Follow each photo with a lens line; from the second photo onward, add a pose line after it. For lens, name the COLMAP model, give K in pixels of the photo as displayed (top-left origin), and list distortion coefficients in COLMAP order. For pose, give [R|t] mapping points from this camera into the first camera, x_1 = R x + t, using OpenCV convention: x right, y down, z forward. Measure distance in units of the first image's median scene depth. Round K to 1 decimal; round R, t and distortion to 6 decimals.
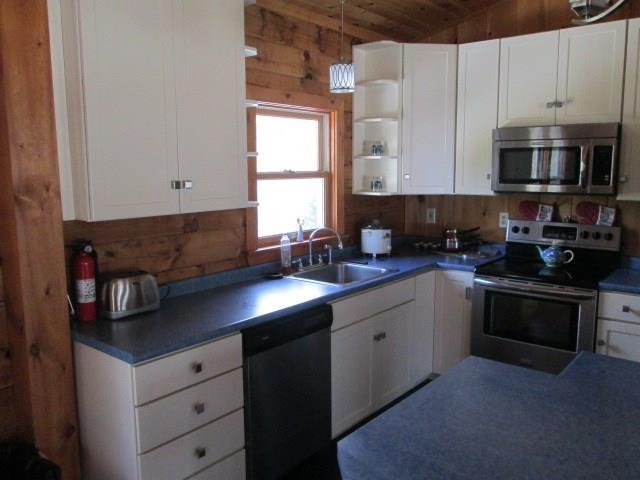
lens RADIAL K [[534.7, 0, 320.0], [0, 534.7, 240.0], [0, 0, 1]] dist [-0.052861, 0.047716]
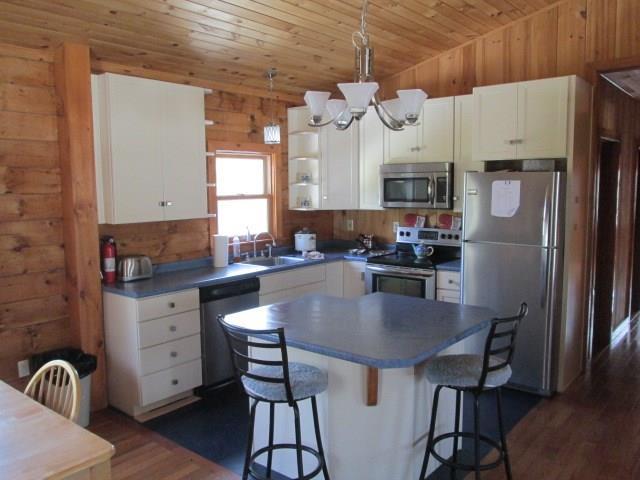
lens RADIAL K [[534.7, 0, 320.0], [0, 534.7, 240.0], [0, 0, 1]] dist [-0.052861, 0.047716]
pose [[0.999983, -0.004262, -0.003943, 0.174543], [0.004125, 0.999405, -0.034256, 0.052574], [0.004087, 0.034240, 0.999405, -0.505869]]
